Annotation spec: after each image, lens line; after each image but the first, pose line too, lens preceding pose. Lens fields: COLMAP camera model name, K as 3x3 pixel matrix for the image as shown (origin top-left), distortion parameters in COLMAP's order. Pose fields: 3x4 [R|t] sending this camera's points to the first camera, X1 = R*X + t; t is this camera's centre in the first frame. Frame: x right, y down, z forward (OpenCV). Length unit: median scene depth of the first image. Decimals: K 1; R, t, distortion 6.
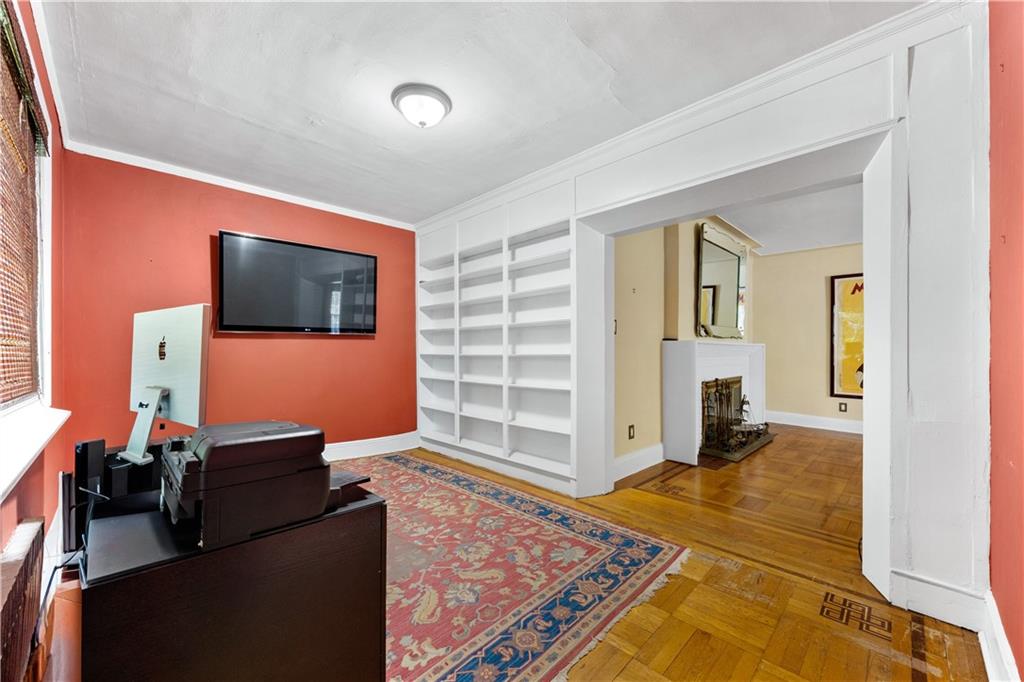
lens RADIAL K [[393.5, 0, 511.2], [0, 393.5, 345.7], [0, 0, 1]] dist [0.002681, 0.000896]
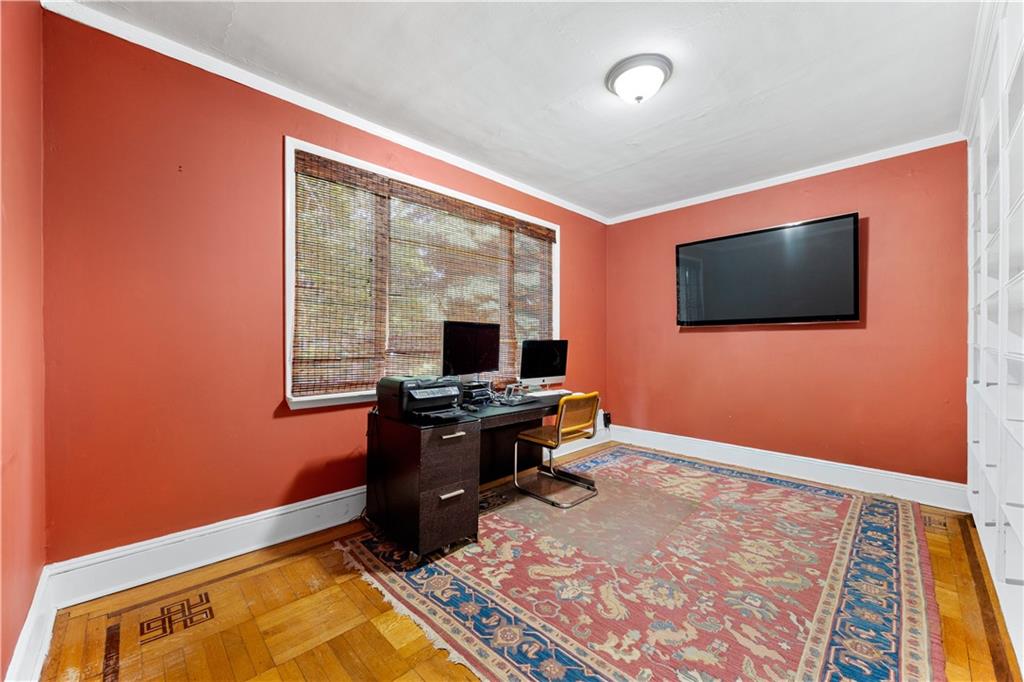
lens RADIAL K [[393.5, 0, 511.4], [0, 393.5, 342.9], [0, 0, 1]] dist [0.002681, 0.000896]
pose [[-0.006592, -0.000901, -0.999978, 0.706905], [0.010355, 0.999946, -0.000969, 0.012380], [0.999925, -0.010362, -0.006583, 0.707072]]
